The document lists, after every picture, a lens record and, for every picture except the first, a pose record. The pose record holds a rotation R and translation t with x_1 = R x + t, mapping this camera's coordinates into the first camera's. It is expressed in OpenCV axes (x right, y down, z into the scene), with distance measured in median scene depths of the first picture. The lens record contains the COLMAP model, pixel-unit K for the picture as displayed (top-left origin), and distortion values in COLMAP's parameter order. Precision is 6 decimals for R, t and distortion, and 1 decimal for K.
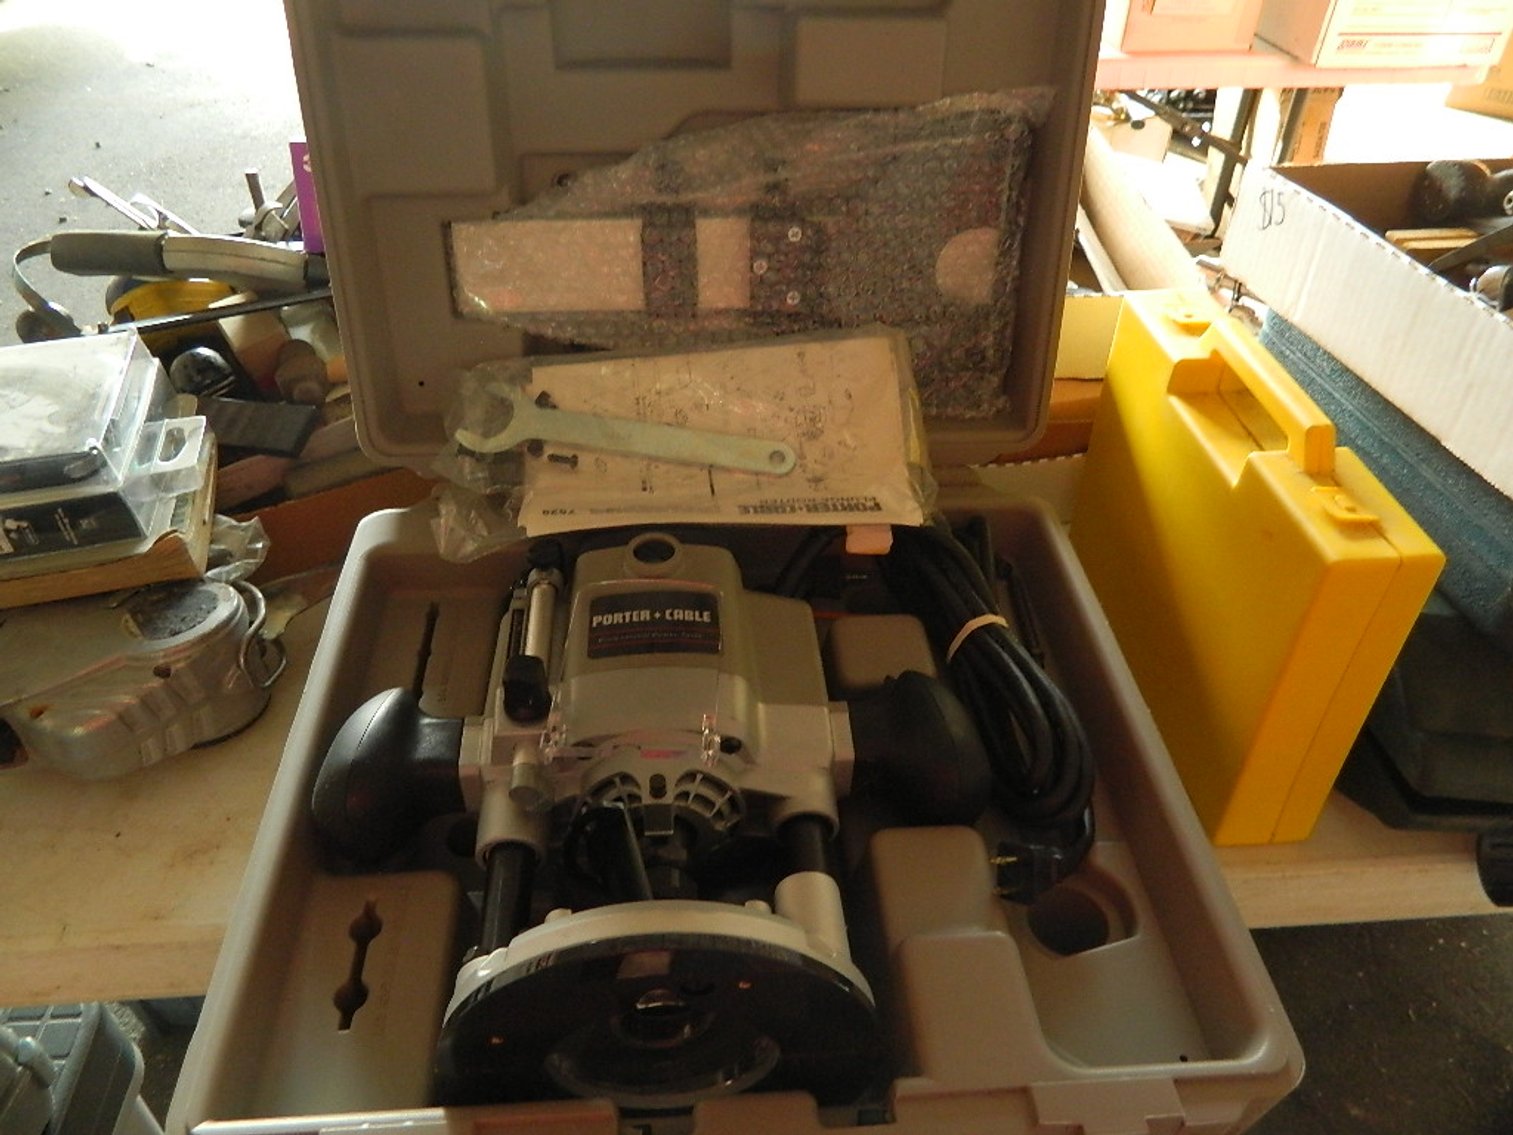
lens RADIAL K [[1119.2, 0, 752.0], [0, 1119.2, 565.5], [0, 0, 1]] dist [0.013862, -0.047936]
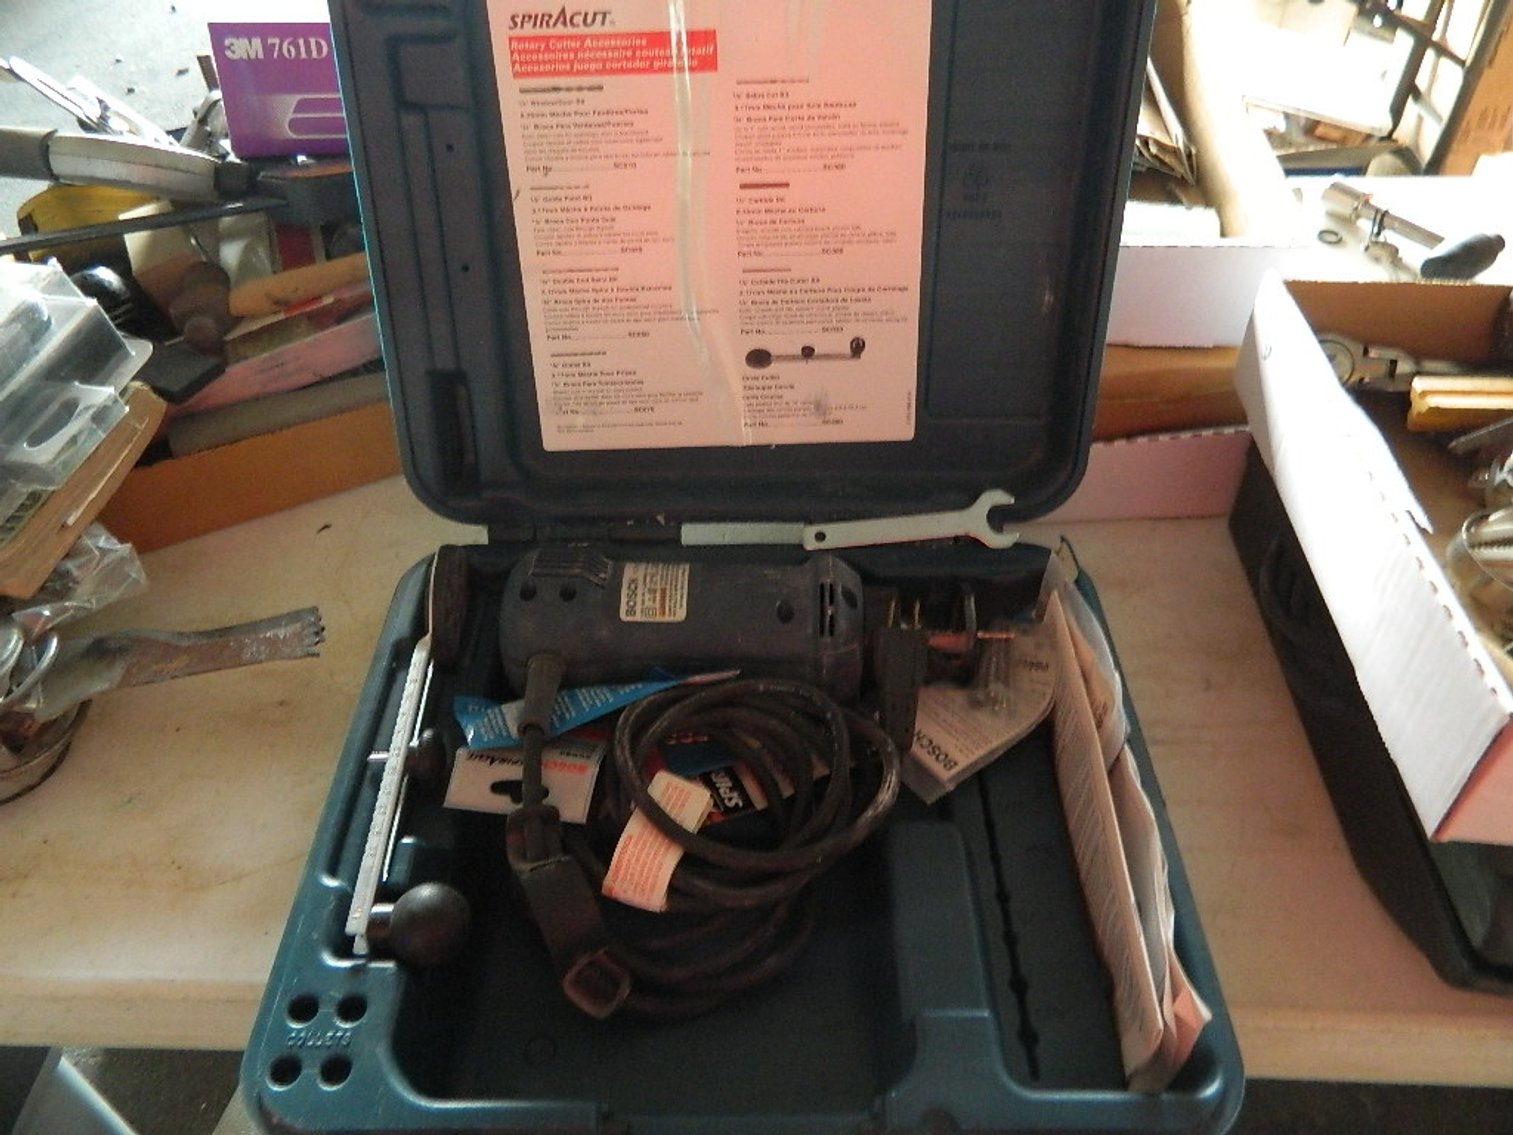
lens RADIAL K [[1137.7, 0, 756.5], [0, 1137.7, 567.5], [0, 0, 1]] dist [0.013824, -0.010388]
pose [[0.992995, 0.060536, -0.101471, 0.098036], [-0.050969, 0.994232, 0.094364, -0.060461], [0.106598, -0.088531, 0.990353, 0.129525]]
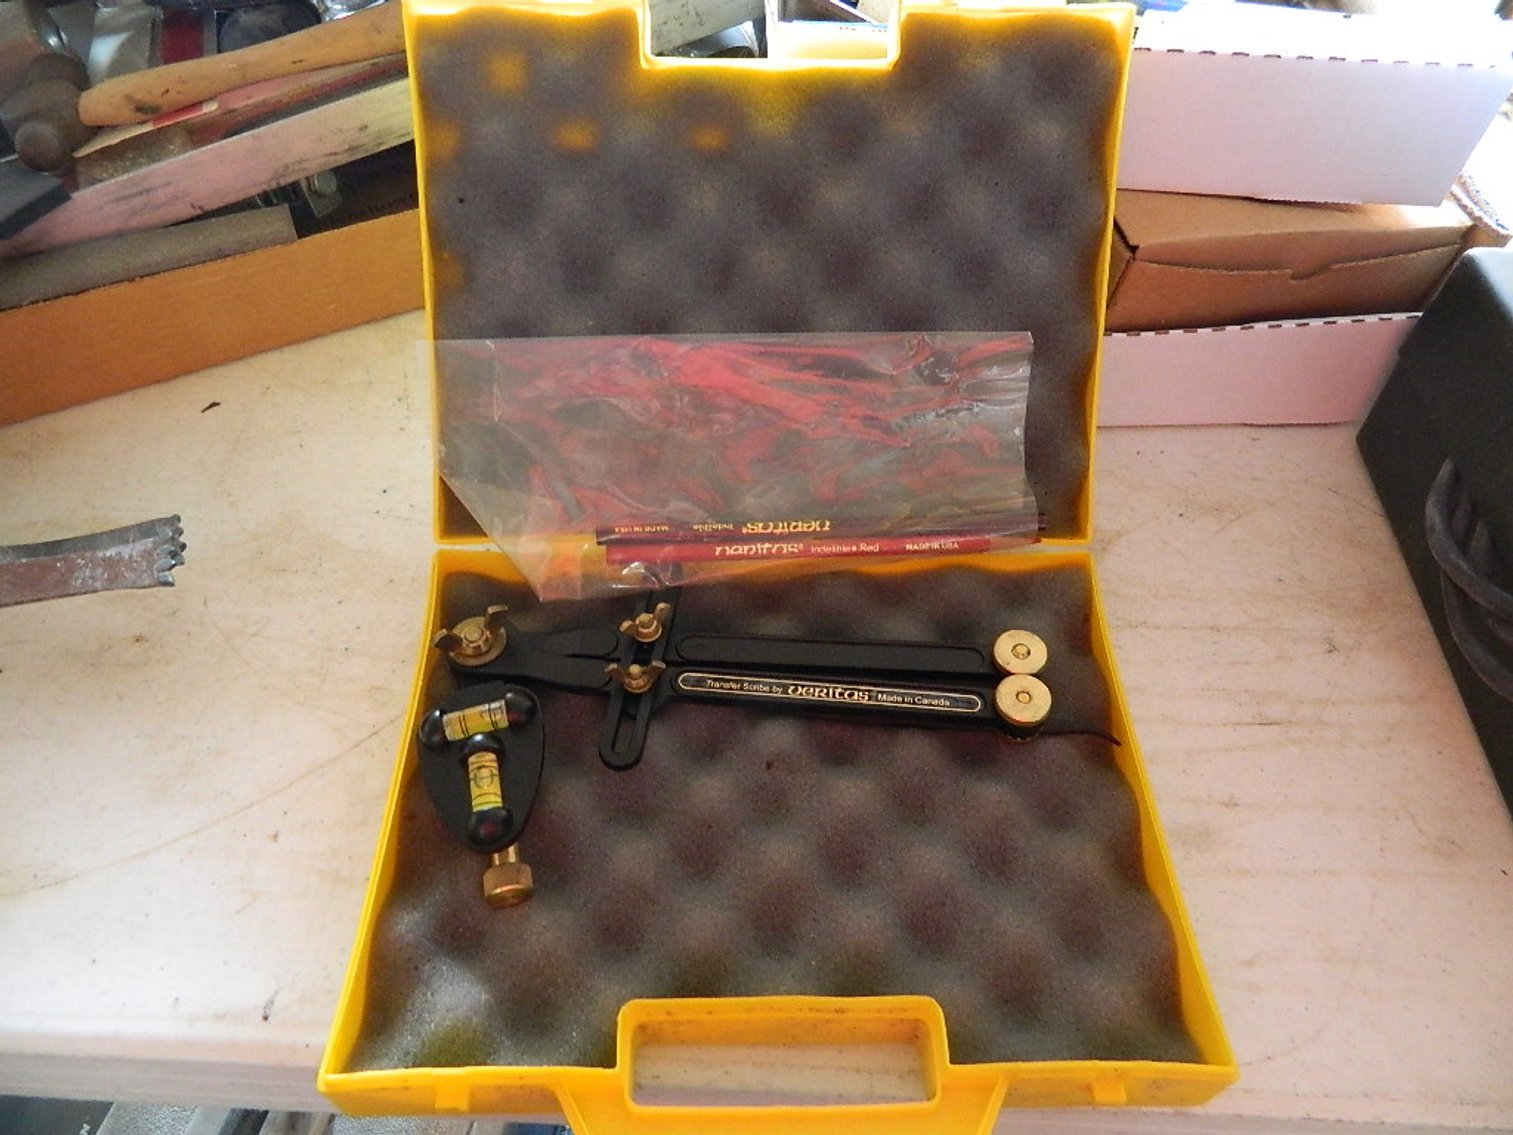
lens RADIAL K [[1137.7, 0, 756.5], [0, 1137.7, 567.5], [0, 0, 1]] dist [0.013824, -0.010388]
pose [[0.991880, 0.098417, -0.080550, 0.077712], [-0.080300, 0.975789, 0.203438, -0.062679], [0.098621, -0.195318, 0.975769, 0.264153]]
